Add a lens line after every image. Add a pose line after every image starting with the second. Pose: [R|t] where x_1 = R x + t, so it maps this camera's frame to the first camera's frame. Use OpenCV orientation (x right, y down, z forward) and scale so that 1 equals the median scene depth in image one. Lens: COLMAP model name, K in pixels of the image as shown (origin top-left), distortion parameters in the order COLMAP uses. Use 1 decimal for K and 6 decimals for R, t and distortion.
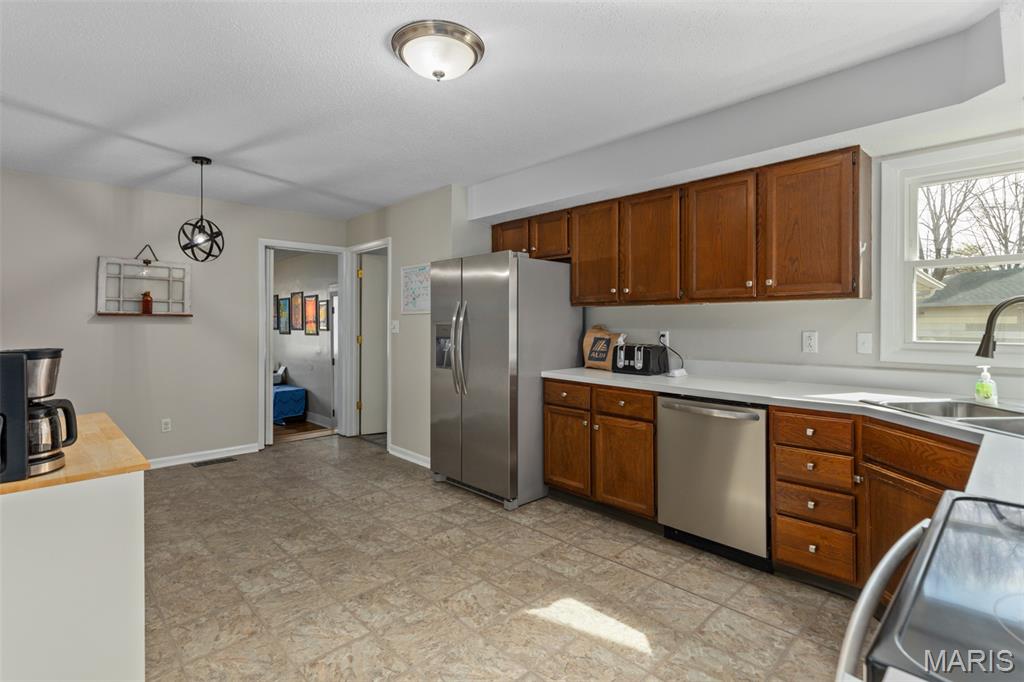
lens RADIAL K [[492.2, 0, 507.6], [0, 492.2, 323.6], [0, 0, 1]] dist [0.000247, -0.000486]
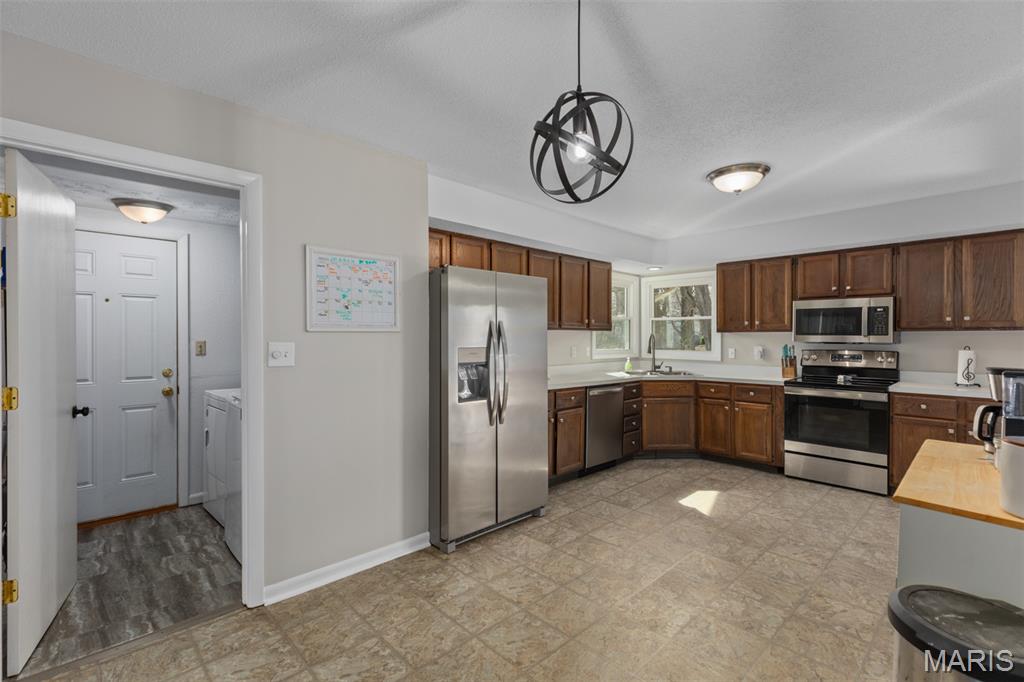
lens RADIAL K [[463.5, 0, 501.9], [0, 463.5, 342.1], [0, 0, 1]] dist [0.008877, 0.000370]
pose [[0.003061, -0.009663, 0.999949, -1.086350], [-0.000427, 0.999953, 0.009665, -0.017744], [-0.999995, -0.000456, 0.003056, 1.152346]]
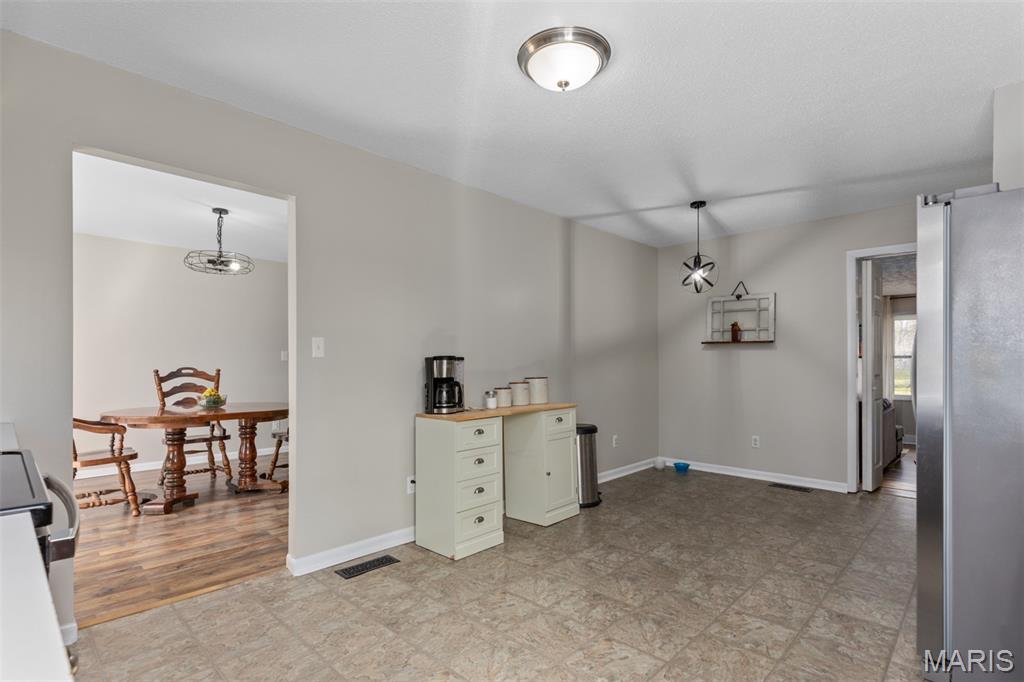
lens RADIAL K [[497.8, 0, 507.9], [0, 497.8, 360.2], [0, 0, 1]] dist [0.000276, 0.000670]
pose [[0.044130, -0.001116, -0.999025, 0.556275], [-0.000607, 0.999999, -0.001144, 0.034813], [0.999026, 0.000657, 0.044129, 0.549543]]
